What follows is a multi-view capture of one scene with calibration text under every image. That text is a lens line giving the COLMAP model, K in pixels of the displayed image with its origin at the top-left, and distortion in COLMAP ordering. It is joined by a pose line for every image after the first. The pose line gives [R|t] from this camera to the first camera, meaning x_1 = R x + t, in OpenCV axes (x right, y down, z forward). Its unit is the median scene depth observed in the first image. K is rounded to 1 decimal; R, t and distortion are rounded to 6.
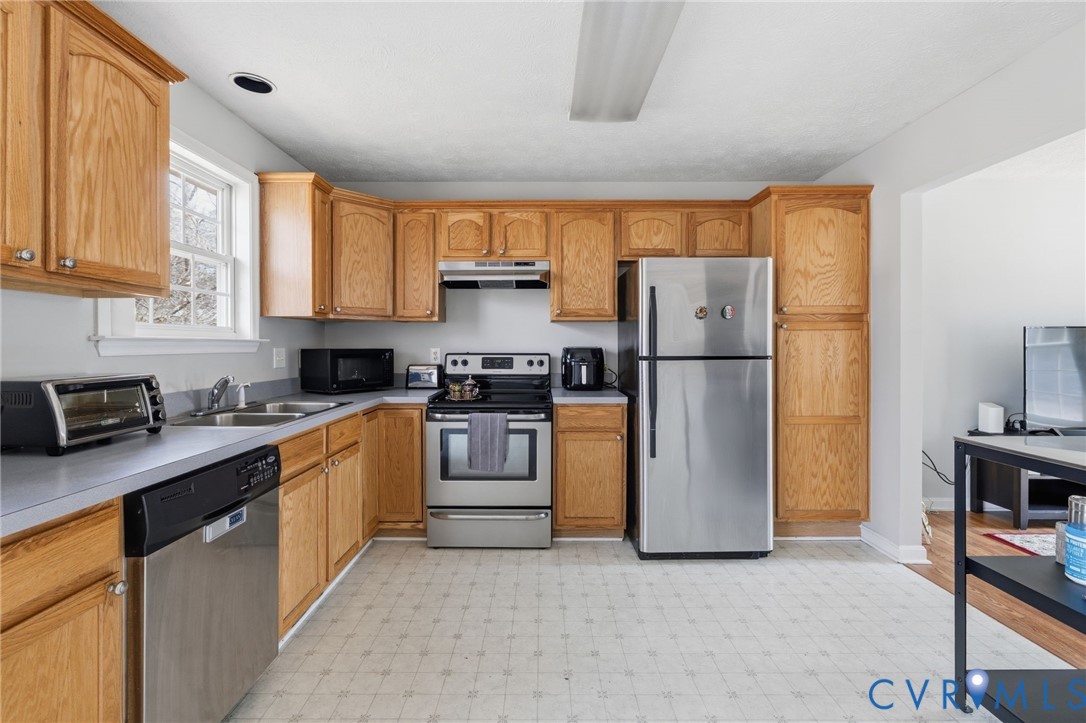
lens RADIAL K [[483.3, 0, 539.5], [0, 483.3, 348.0], [0, 0, 1]] dist [-0.003070, 0.000393]
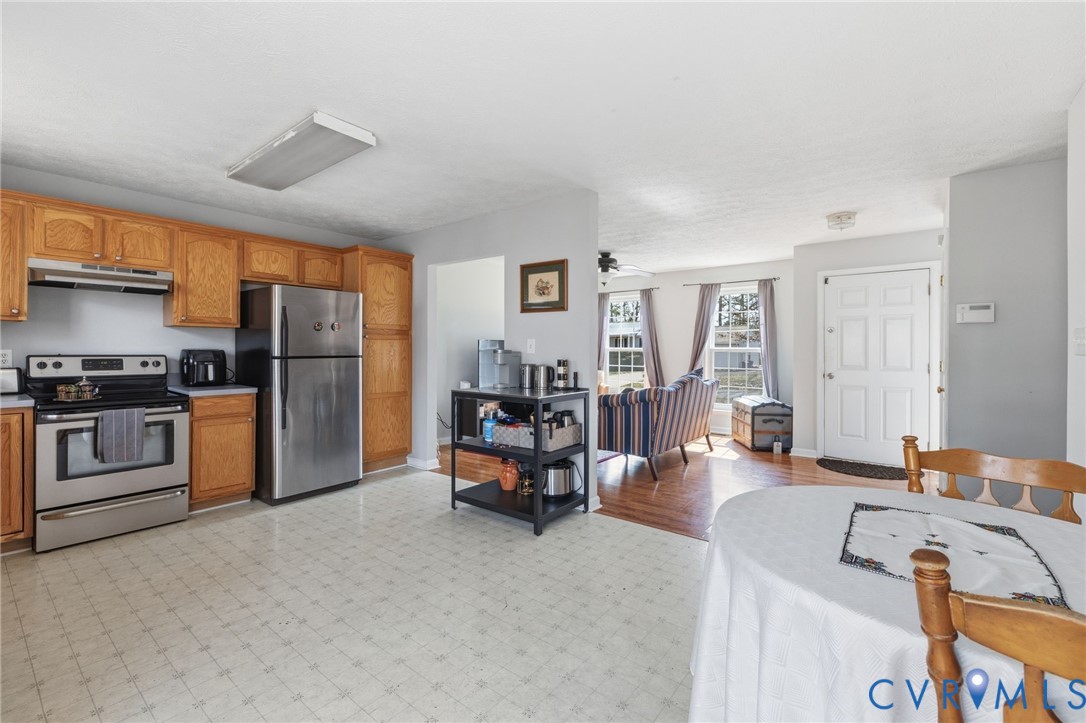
lens RADIAL K [[472.1, 0, 537.7], [0, 472.1, 351.5], [0, 0, 1]] dist [-0.000808, -0.000026]
pose [[0.622627, 0.001121, 0.782518, -0.339686], [-0.001226, 0.999999, -0.000457, 0.003105], [-0.782518, -0.000675, 0.622628, -0.379454]]
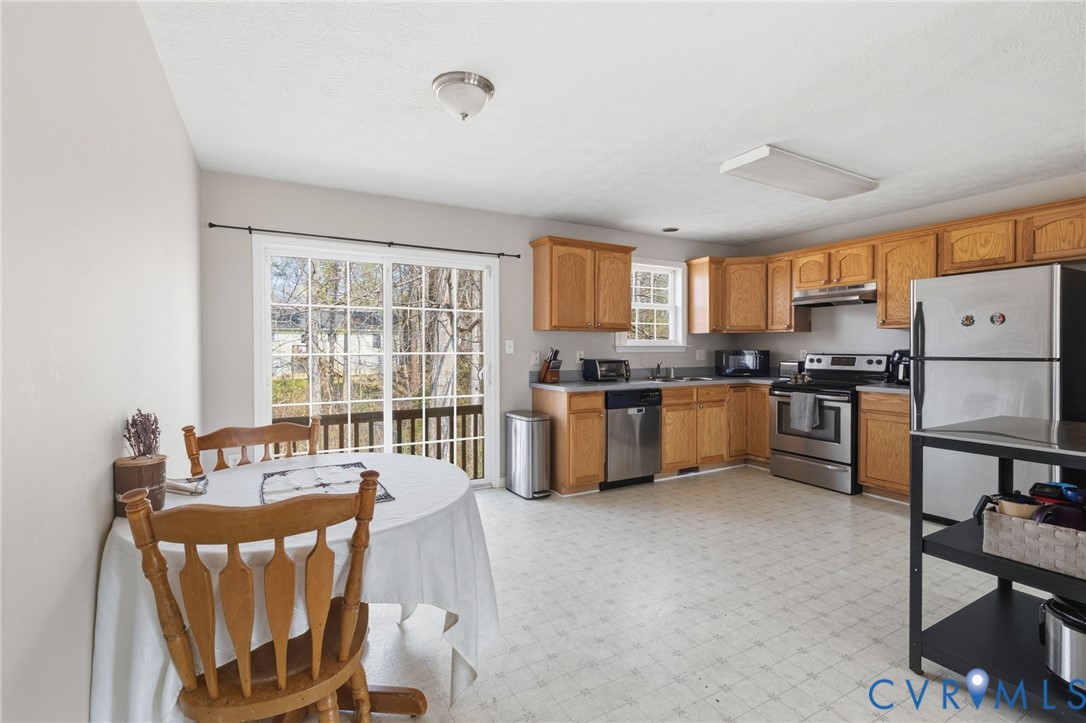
lens RADIAL K [[484.1, 0, 537.6], [0, 484.1, 354.9], [0, 0, 1]] dist [-0.000961, -0.000064]
pose [[0.485385, 0.010626, -0.874236, 0.777953], [-0.002272, 0.999938, 0.010892, 0.000382], [0.874297, -0.003300, 0.485379, -0.448439]]
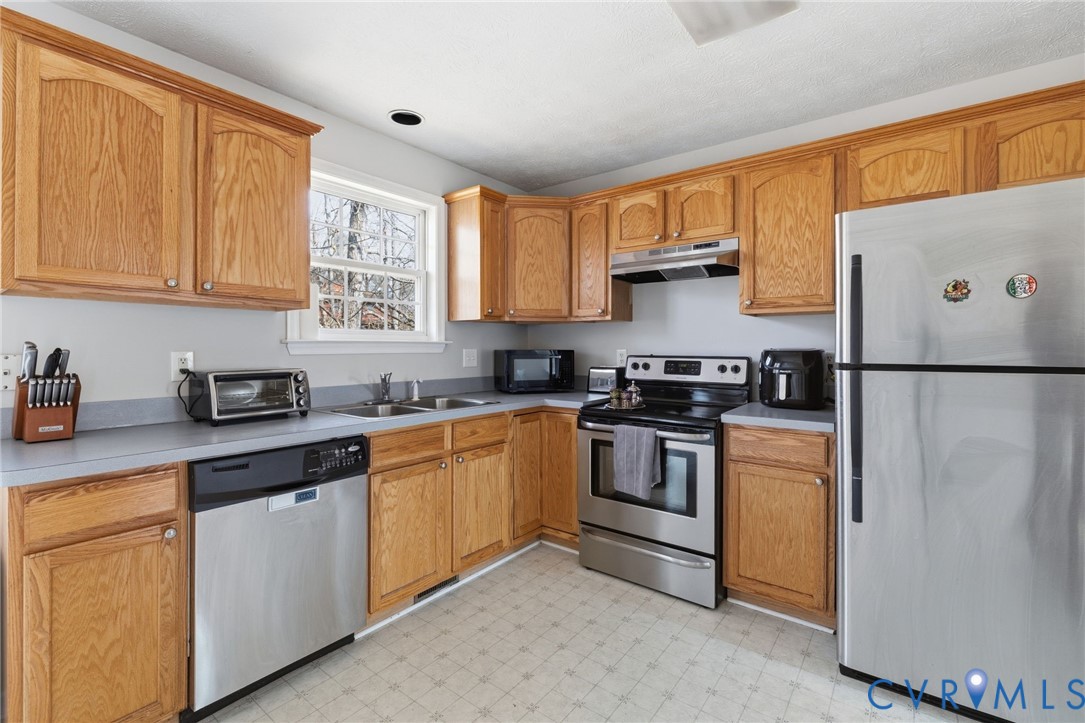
lens RADIAL K [[482.8, 0, 539.0], [0, 482.8, 348.1], [0, 0, 1]] dist [-0.003070, 0.000393]
pose [[0.792304, 0.001688, -0.610124, 0.263204], [-0.003551, 0.999992, -0.001845, -0.000991], [0.610116, 0.003628, 0.792304, 0.213221]]
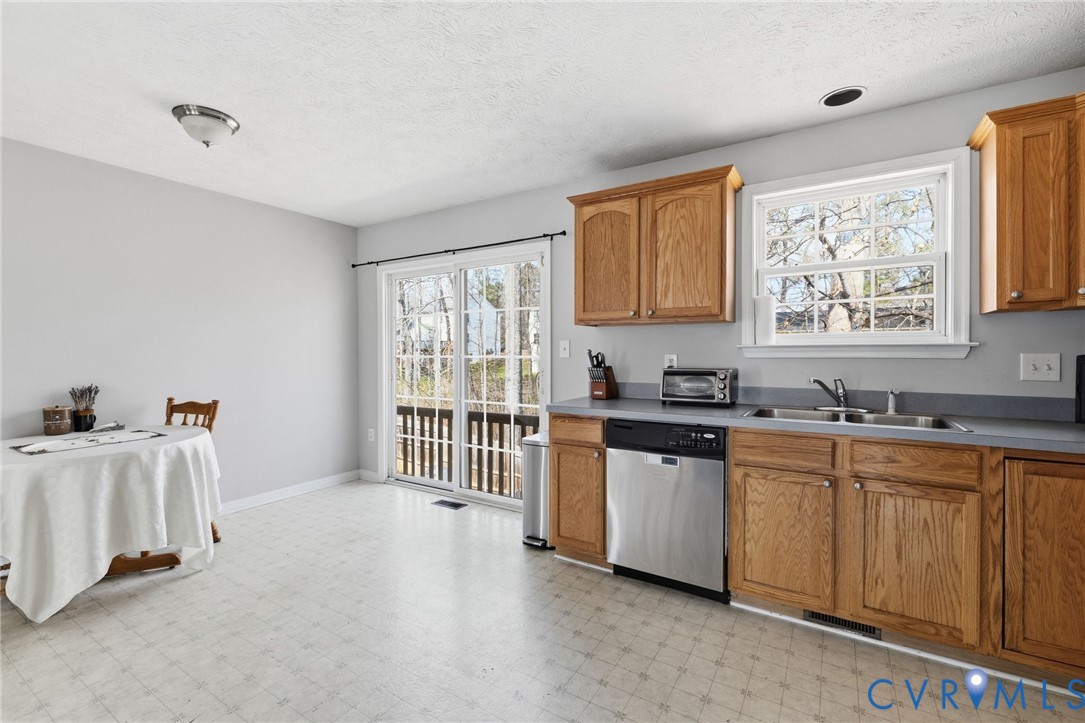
lens RADIAL K [[474.0, 0, 536.4], [0, 474.0, 357.4], [0, 0, 1]] dist [0.000264, 0.000135]
pose [[-0.532202, 0.009583, -0.846563, 0.459747], [-0.001002, 0.999928, 0.011948, -0.001549], [0.846617, 0.007207, -0.532154, 0.733942]]
